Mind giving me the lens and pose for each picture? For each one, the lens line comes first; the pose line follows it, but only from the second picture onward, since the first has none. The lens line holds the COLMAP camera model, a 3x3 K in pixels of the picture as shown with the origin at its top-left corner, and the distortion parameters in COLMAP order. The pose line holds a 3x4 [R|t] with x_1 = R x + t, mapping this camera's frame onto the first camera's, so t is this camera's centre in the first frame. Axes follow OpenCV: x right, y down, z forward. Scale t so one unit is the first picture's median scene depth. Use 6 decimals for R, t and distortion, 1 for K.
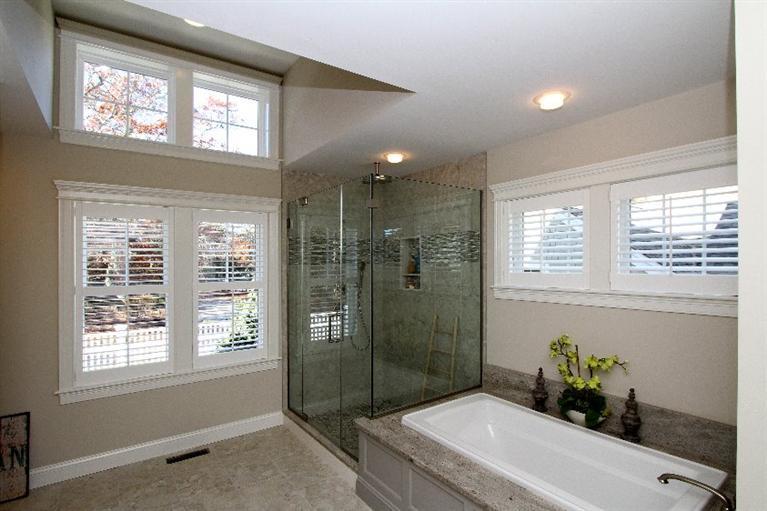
lens RADIAL K [[379.5, 0, 396.2], [0, 379.5, 263.5], [0, 0, 1]] dist [-0.022924, -0.000885]
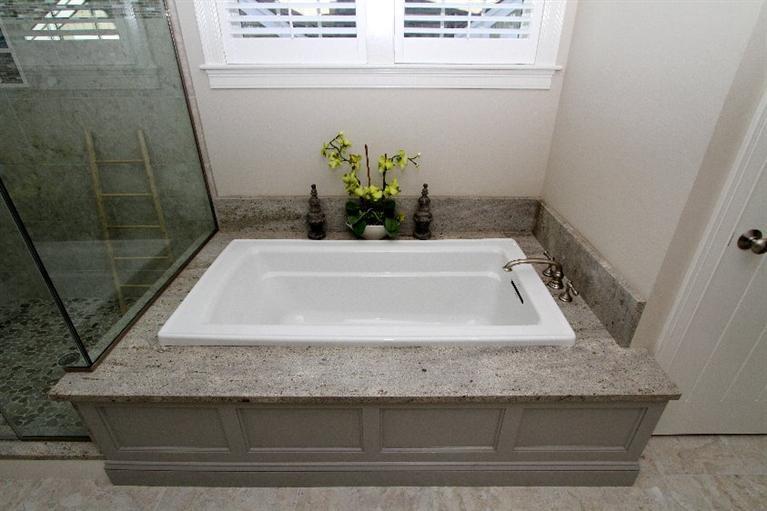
lens RADIAL K [[379.5, 0, 396.2], [0, 379.5, 263.5], [0, 0, 1]] dist [-0.022924, -0.000885]
pose [[0.602363, -0.373660, 0.705363, -0.108795], [-0.009336, 0.880309, 0.474308, 0.060225], [-0.798168, -0.292291, 0.526777, 0.447158]]
